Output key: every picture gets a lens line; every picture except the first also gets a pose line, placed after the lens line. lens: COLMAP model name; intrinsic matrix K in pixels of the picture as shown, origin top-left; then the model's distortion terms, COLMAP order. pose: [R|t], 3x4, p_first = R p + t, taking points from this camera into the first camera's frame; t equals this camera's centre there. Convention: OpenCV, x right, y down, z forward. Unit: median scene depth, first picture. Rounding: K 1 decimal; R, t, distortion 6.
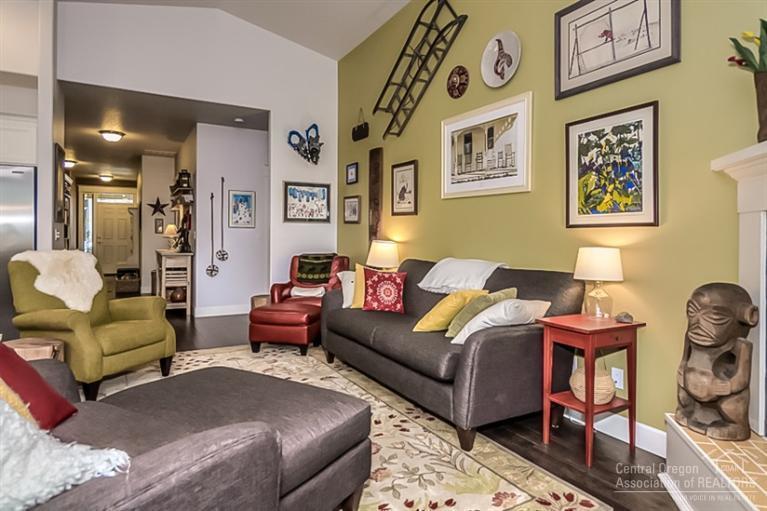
lens RADIAL K [[468.6, 0, 382.9], [0, 468.6, 256.5], [0, 0, 1]] dist [-0.005987, -0.001255]
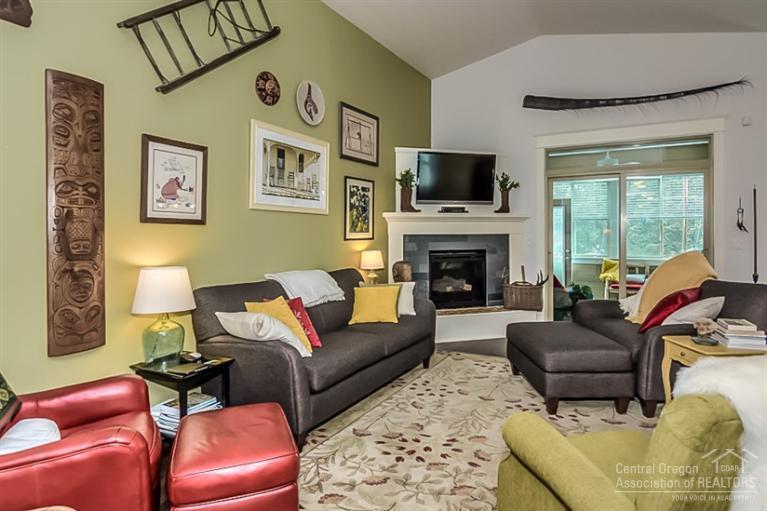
lens RADIAL K [[468.6, 0, 382.3], [0, 468.6, 249.9], [0, 0, 1]] dist [-0.005987, -0.001255]
pose [[-0.548389, -0.030874, 0.835653, -0.871427], [0.043880, 0.996879, 0.065627, -0.112754], [-0.835071, 0.072658, -0.545322, 1.529866]]
